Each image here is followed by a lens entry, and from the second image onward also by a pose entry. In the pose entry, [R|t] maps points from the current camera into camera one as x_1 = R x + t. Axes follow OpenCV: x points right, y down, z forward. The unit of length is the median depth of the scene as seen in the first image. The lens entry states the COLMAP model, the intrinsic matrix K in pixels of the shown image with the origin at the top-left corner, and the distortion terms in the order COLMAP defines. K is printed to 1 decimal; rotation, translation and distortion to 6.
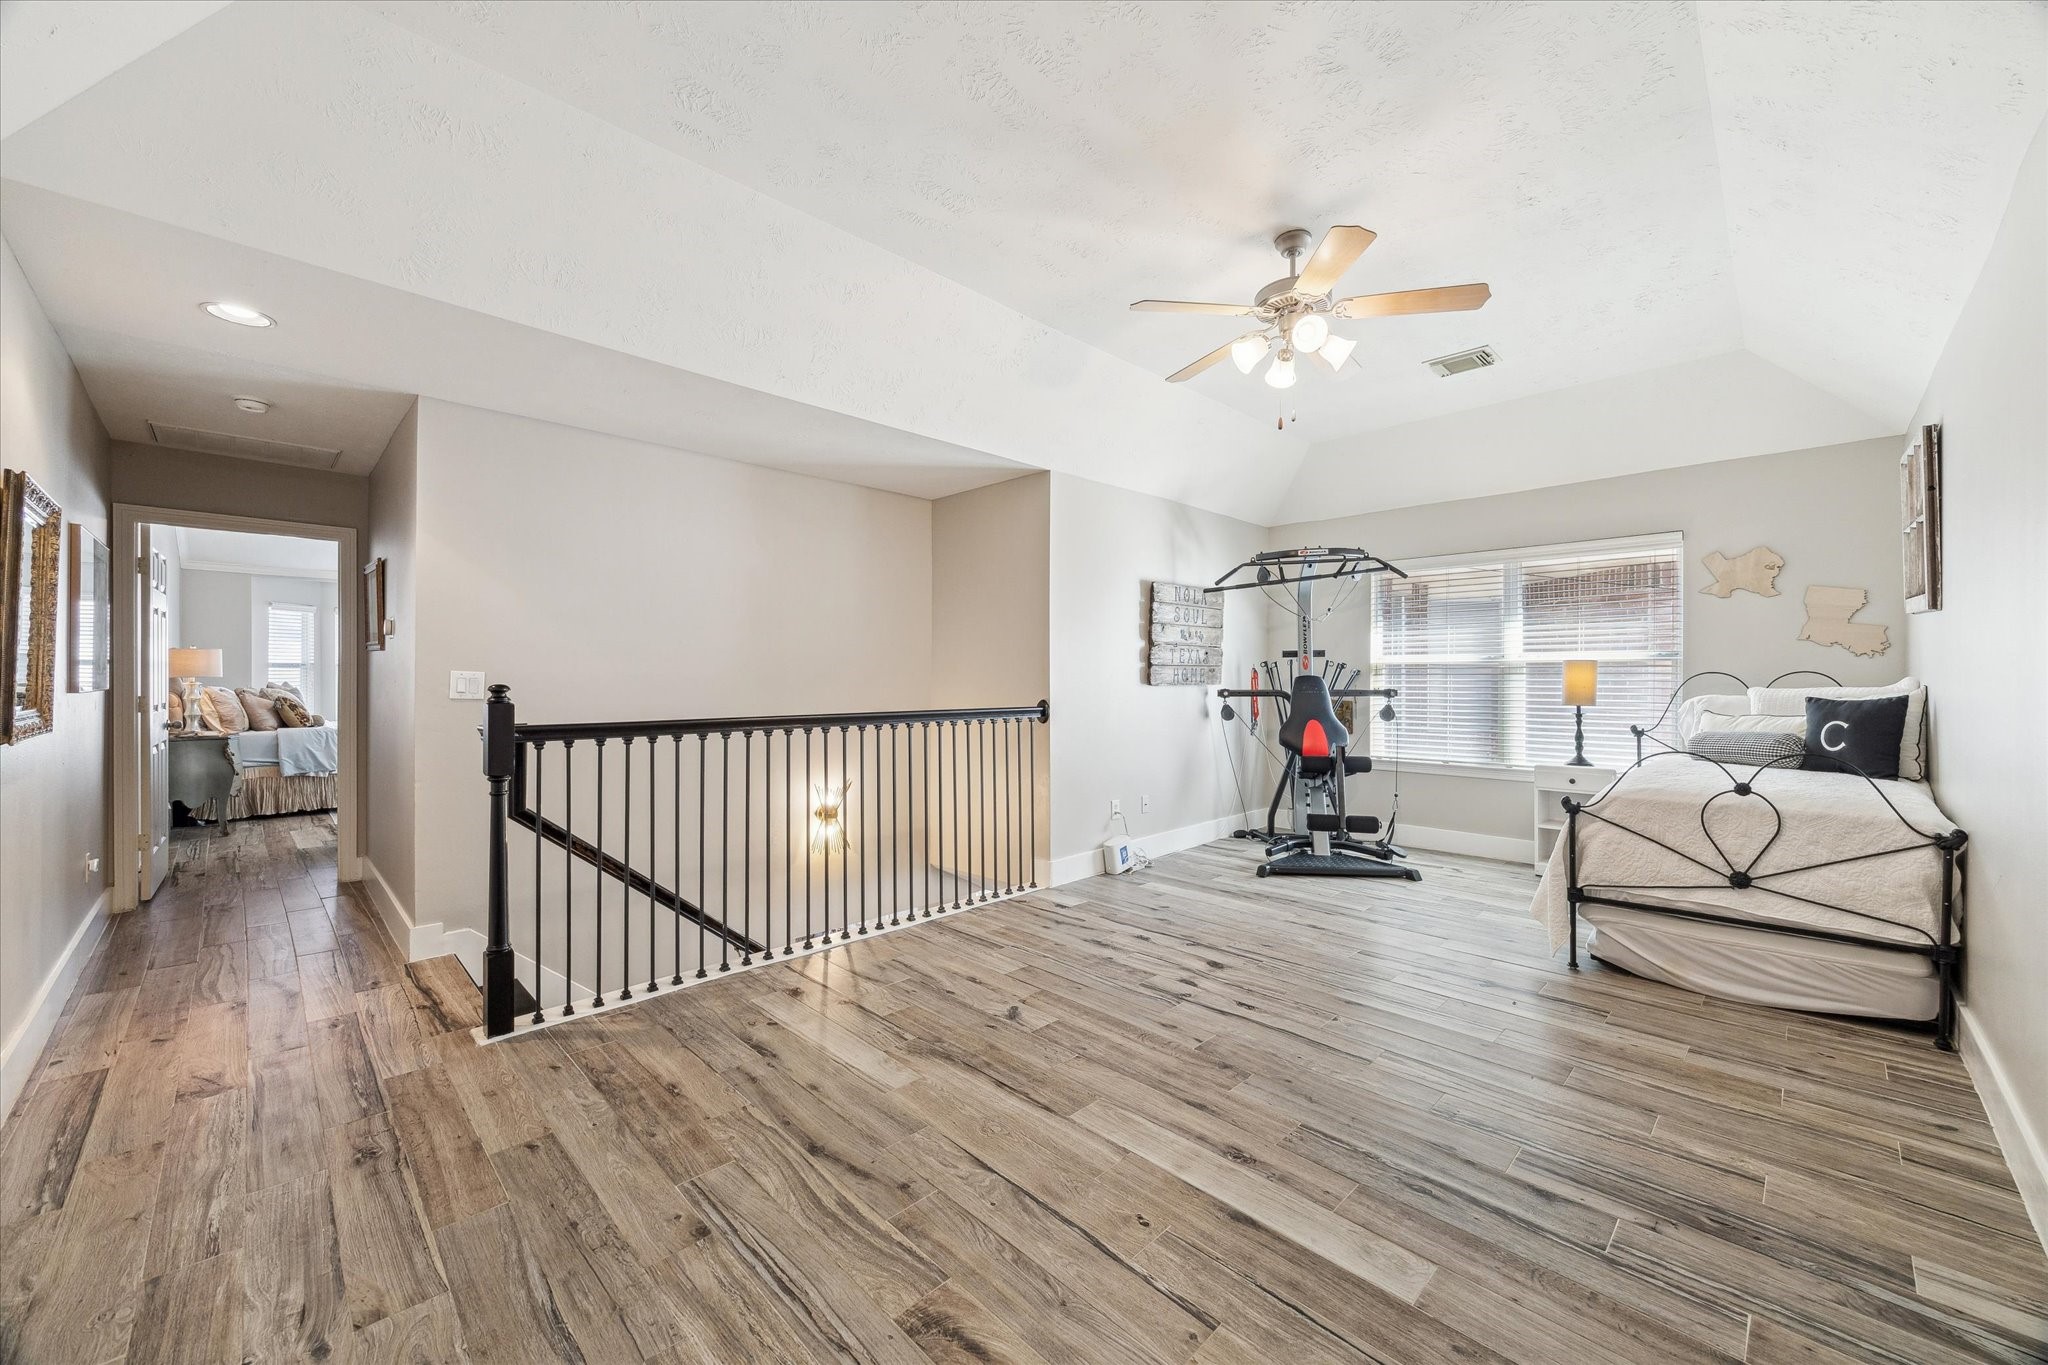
lens RADIAL K [[784.6, 0, 1034.3], [0, 784.6, 677.7], [0, 0, 1]] dist [-0.004292, 0.000459]
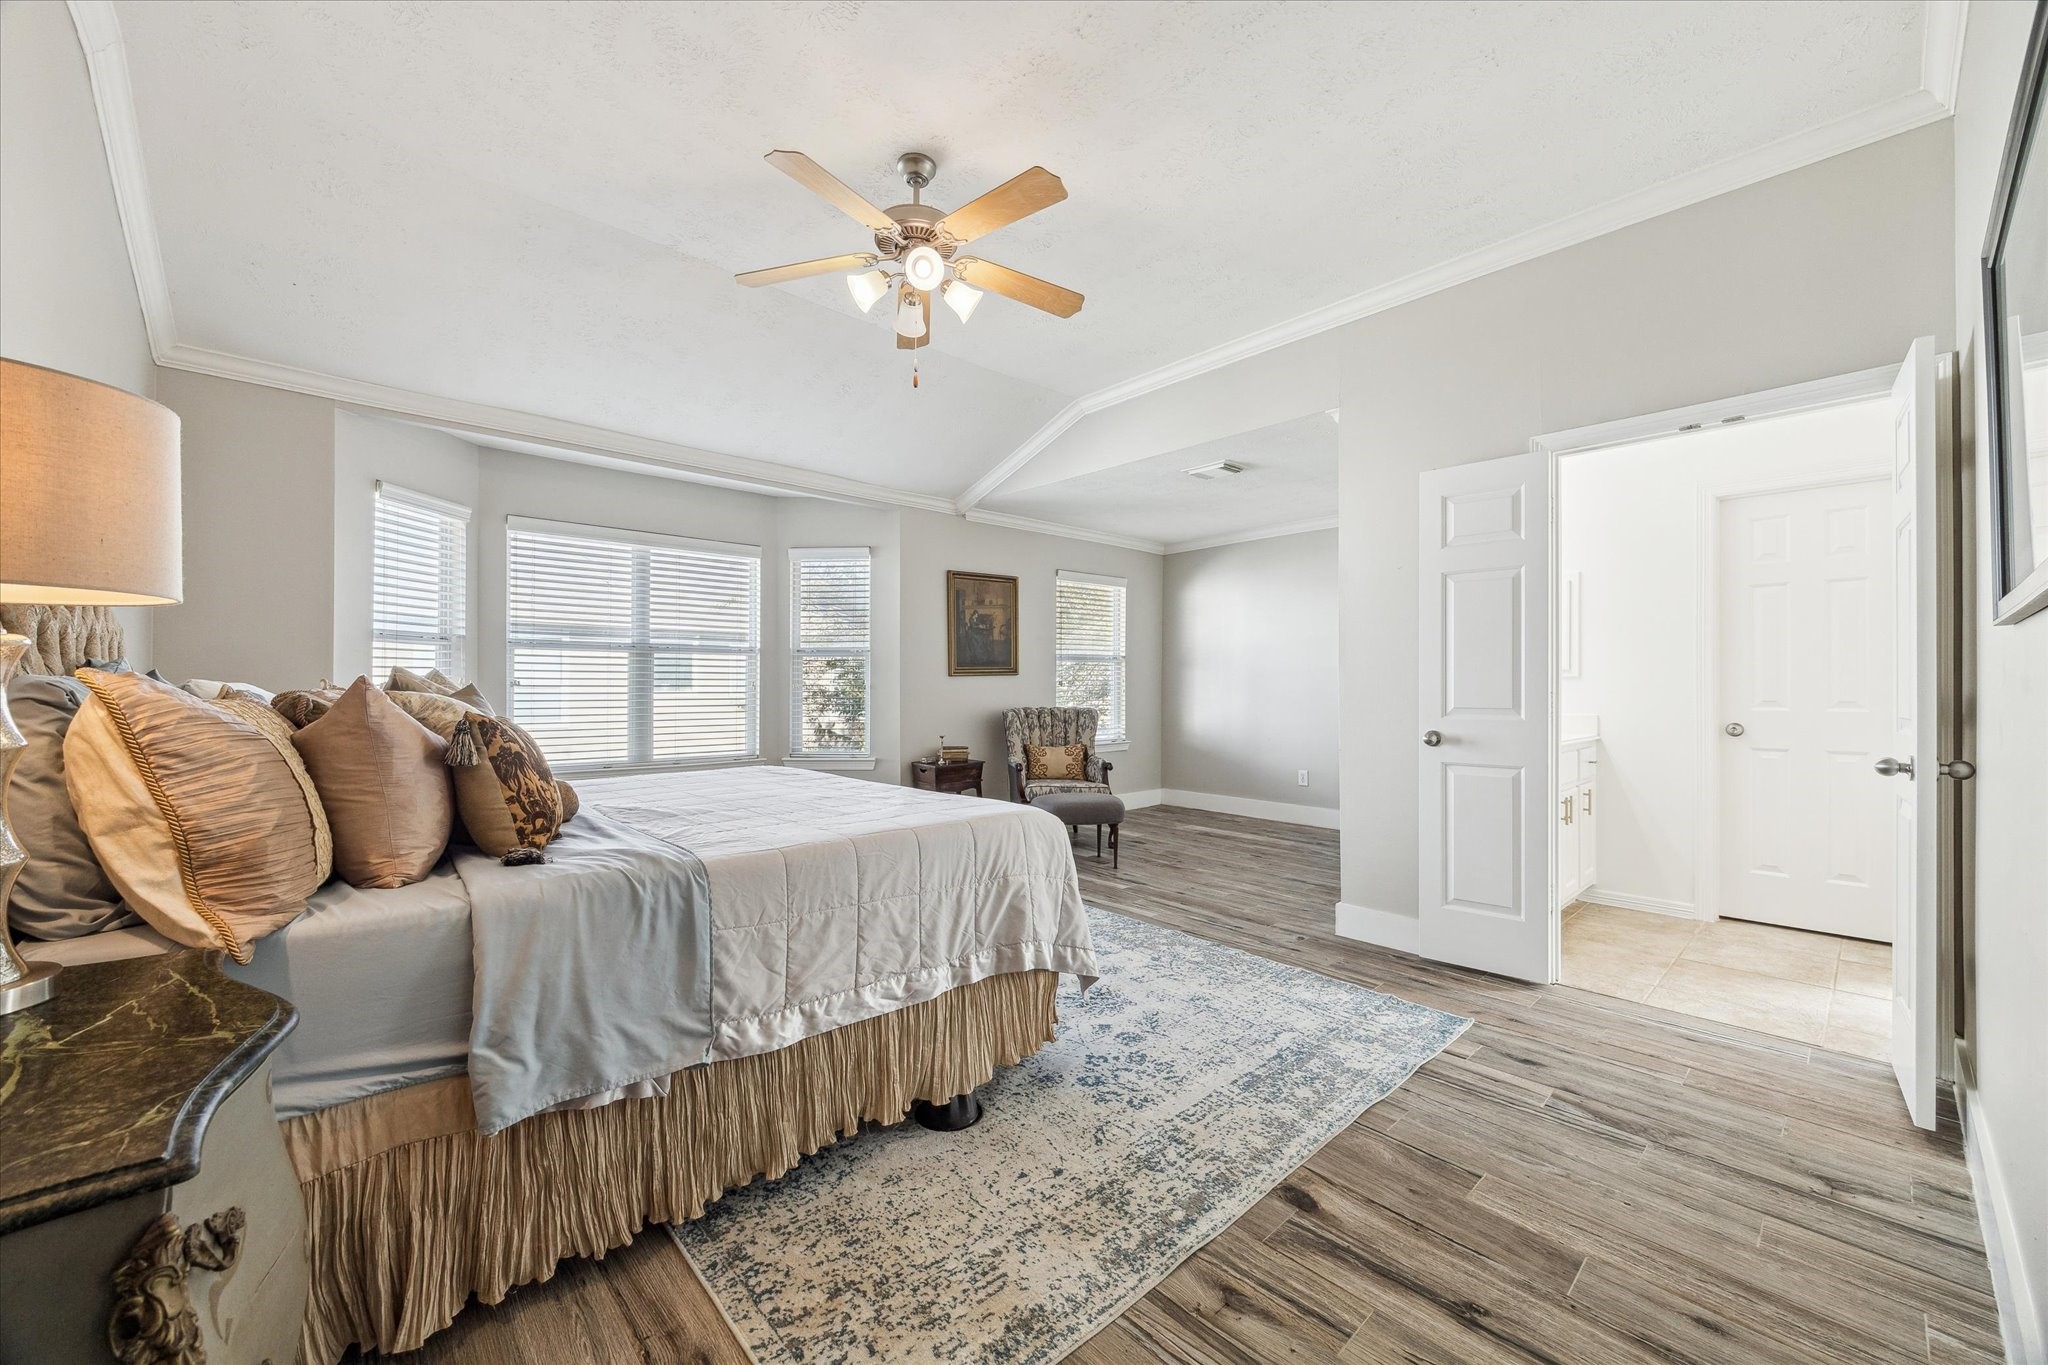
lens RADIAL K [[784.6, 0, 1025.4], [0, 784.6, 685.1], [0, 0, 1]] dist [-0.004292, 0.000459]
pose [[0.997704, 0.001252, -0.067718, -0.806668], [-0.000016, 0.999833, 0.018254, 0.009308], [0.067730, -0.018211, 0.997537, 0.806034]]
